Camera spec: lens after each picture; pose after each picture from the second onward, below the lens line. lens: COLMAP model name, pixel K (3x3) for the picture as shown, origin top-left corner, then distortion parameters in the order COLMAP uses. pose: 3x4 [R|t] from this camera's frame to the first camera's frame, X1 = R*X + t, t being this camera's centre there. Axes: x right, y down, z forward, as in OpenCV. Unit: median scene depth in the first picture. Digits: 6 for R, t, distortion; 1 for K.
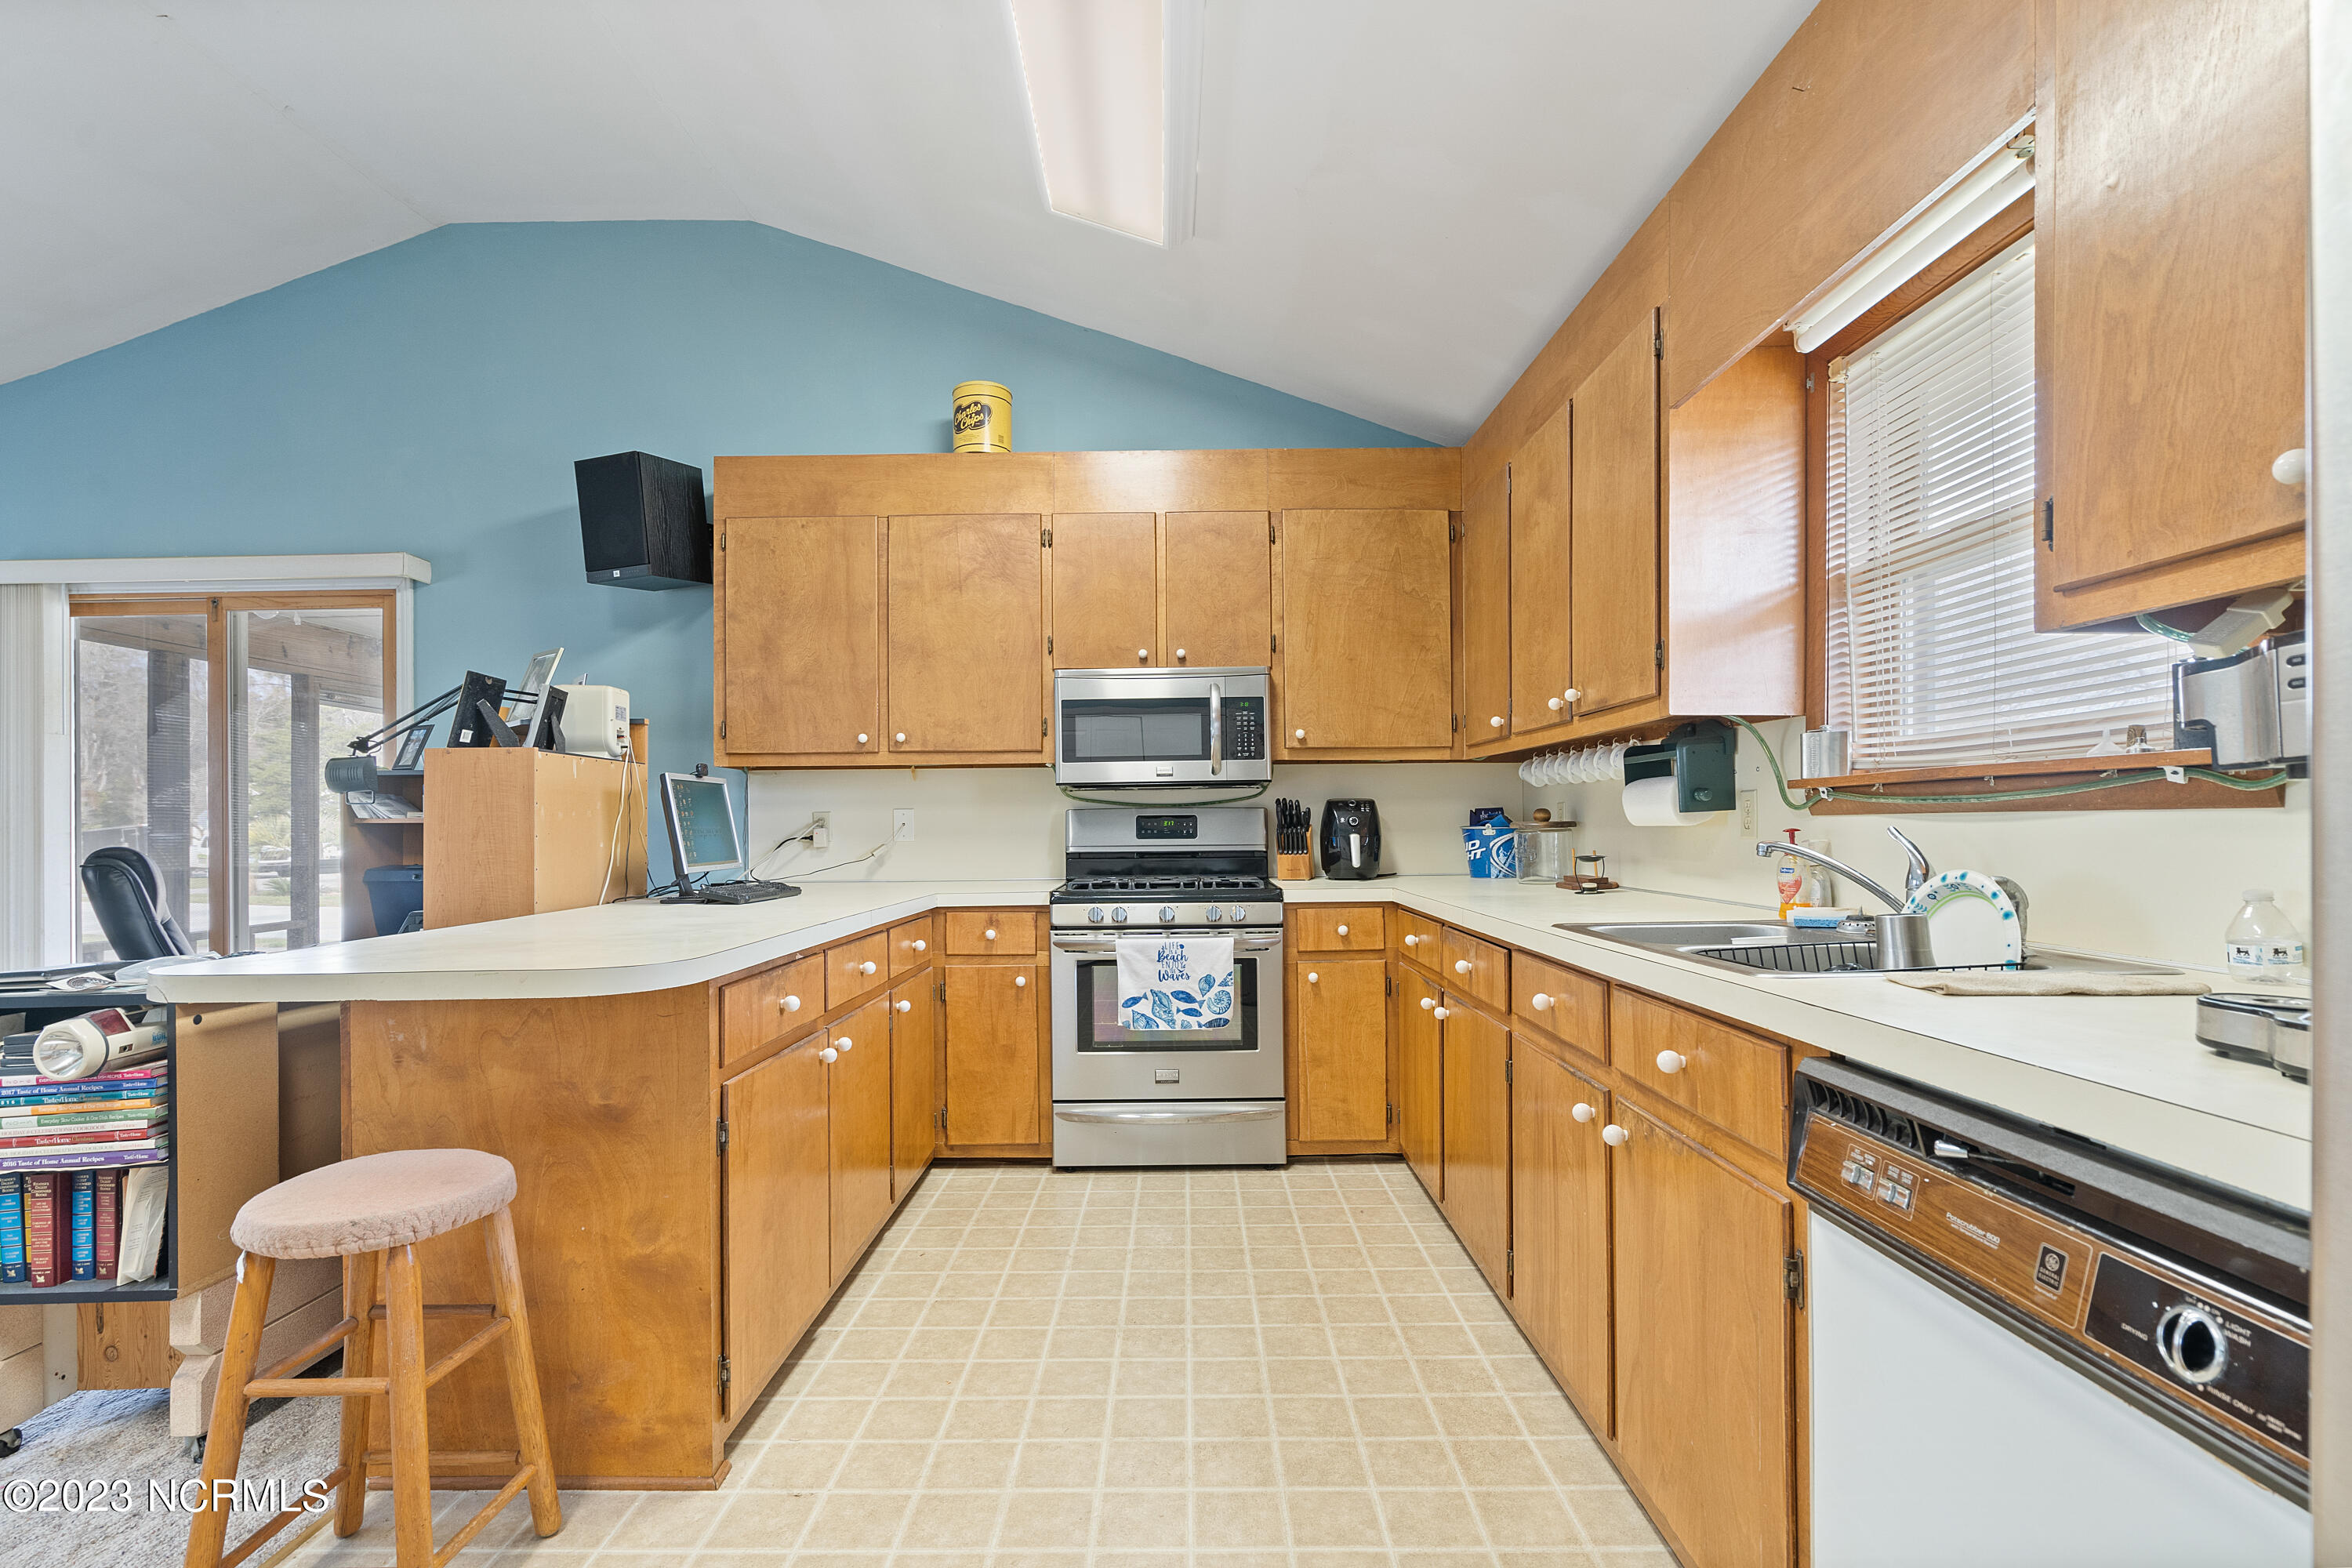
lens RADIAL K [[1114.2, 0, 1169.4], [0, 1114.2, 831.2], [0, 0, 1]] dist [-0.001277, 0.000048]
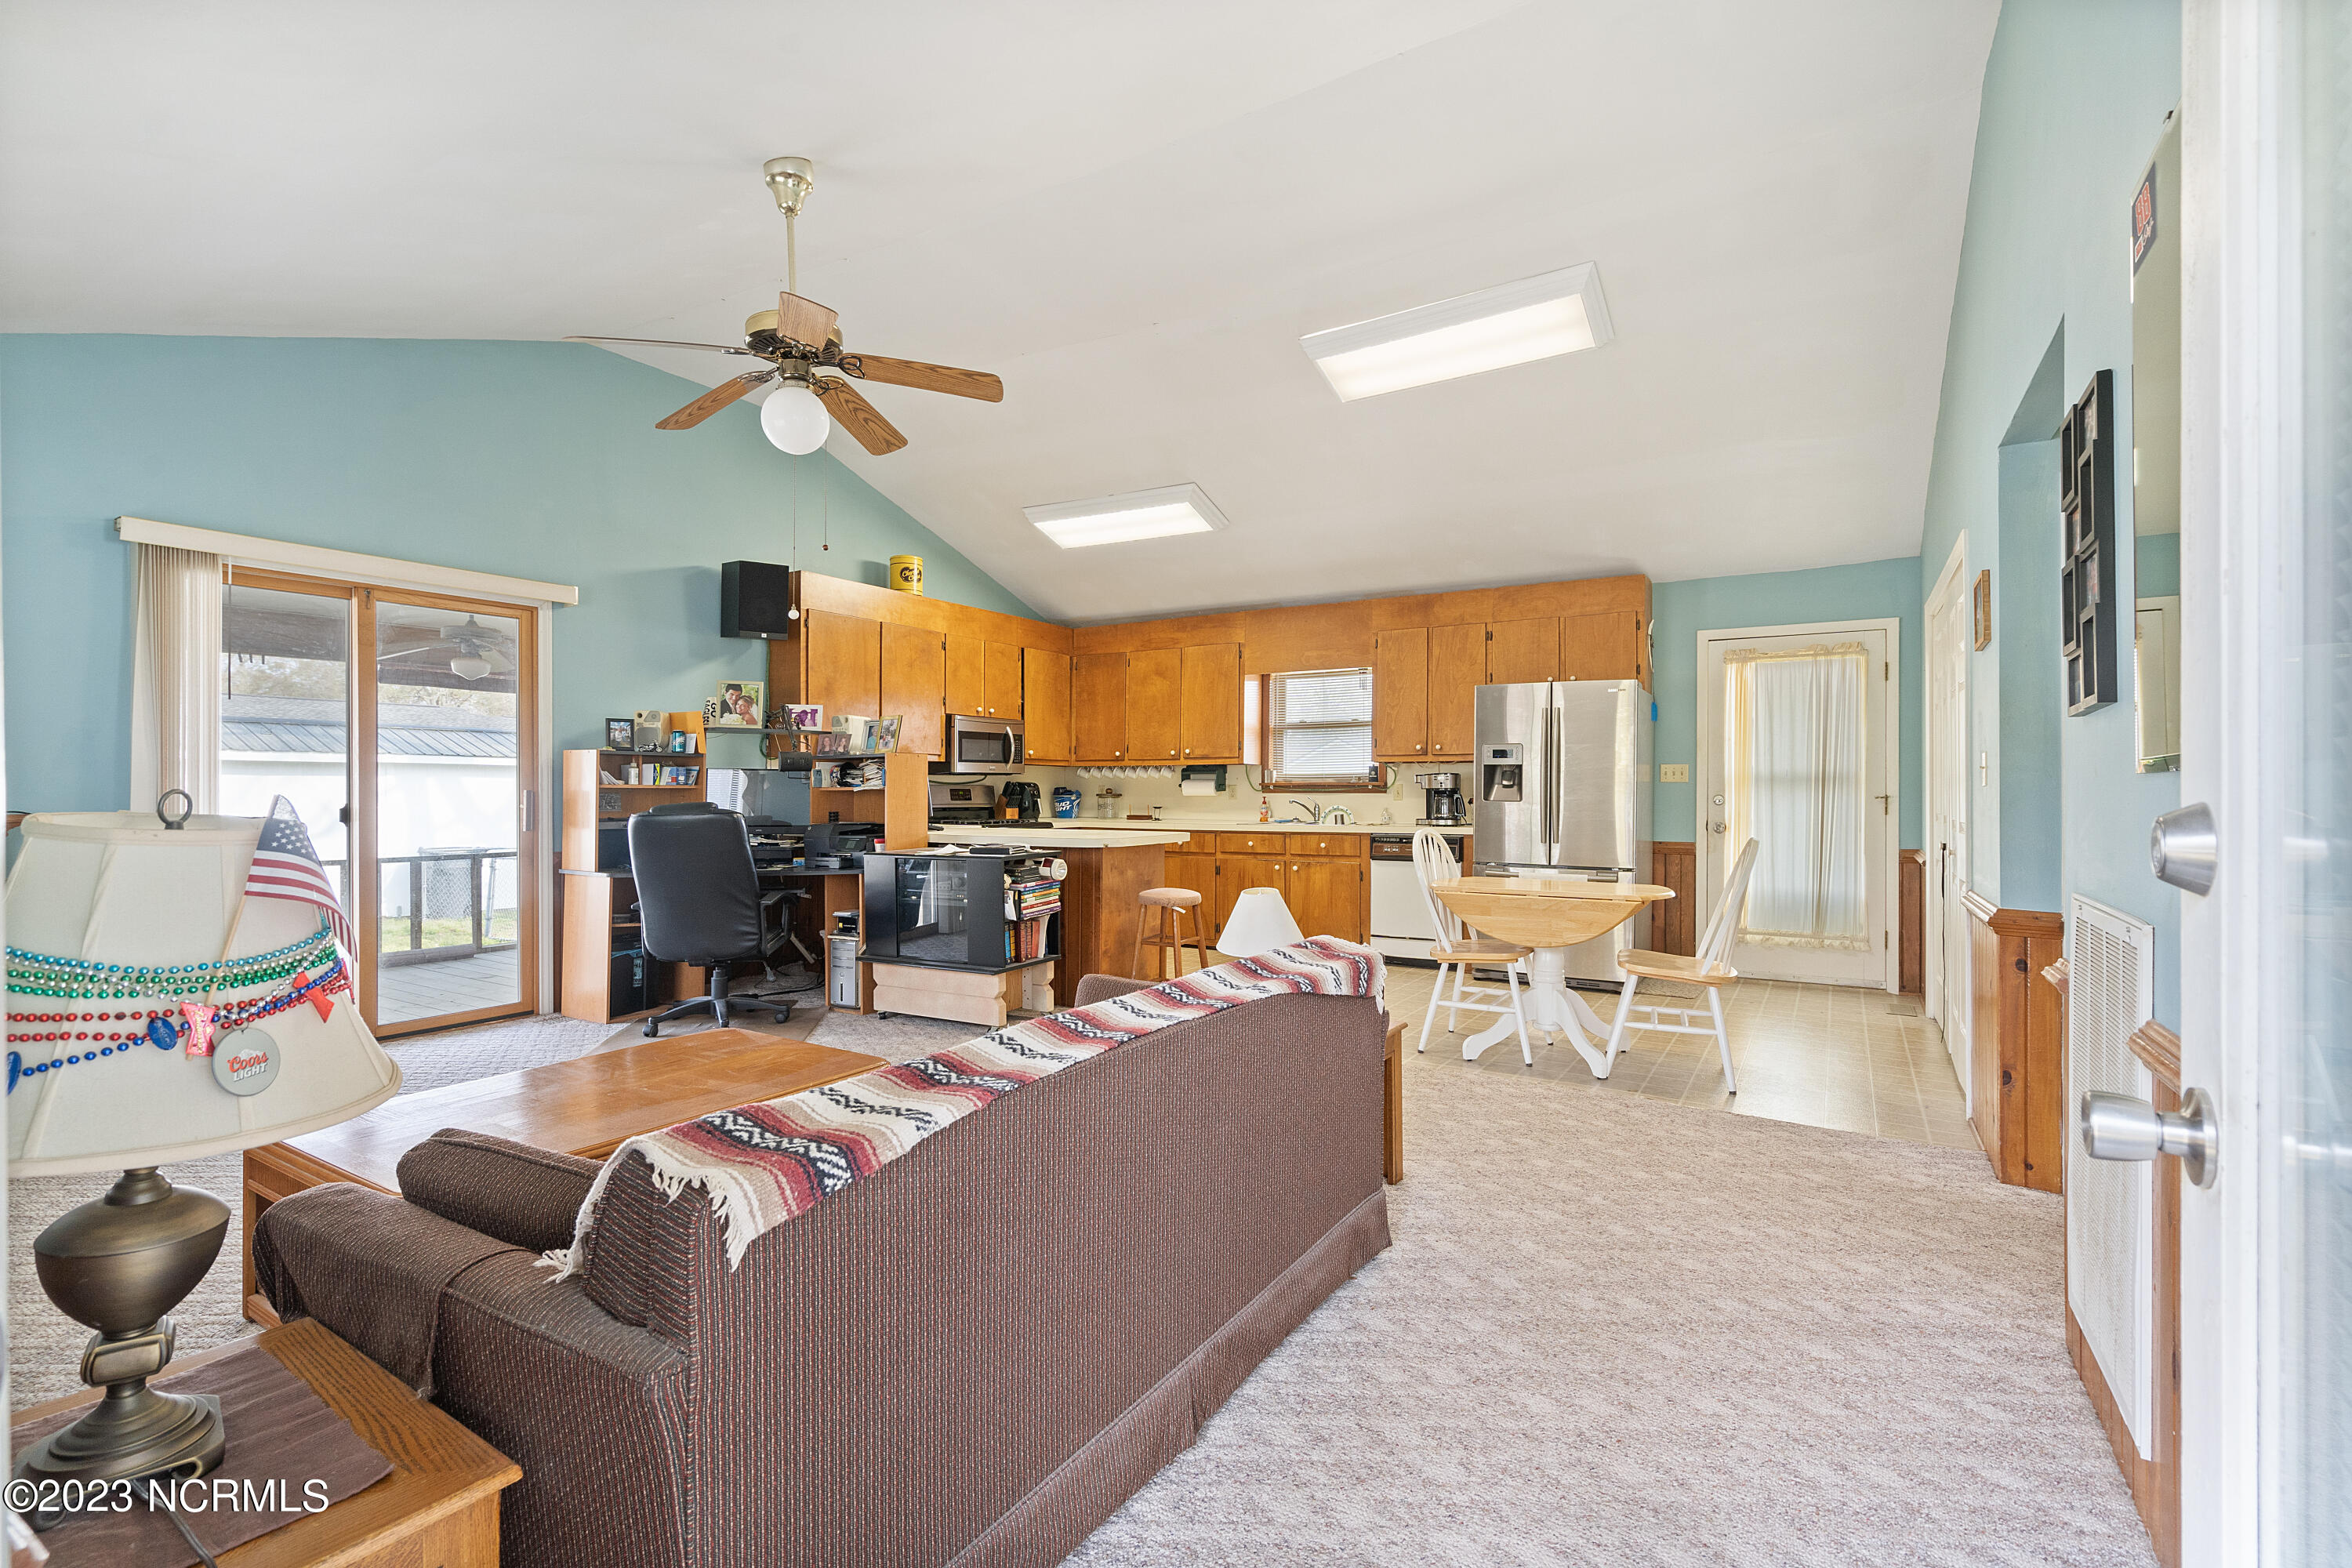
lens RADIAL K [[1092.2, 0, 1180.6], [0, 1092.2, 803.5], [0, 0, 1]] dist [-0.001437, -0.000020]
pose [[0.505218, 0.001195, 0.862991, -1.537980], [-0.002285, 0.999997, -0.000047, 0.010973], [-0.862989, -0.001948, 0.505219, -0.315654]]
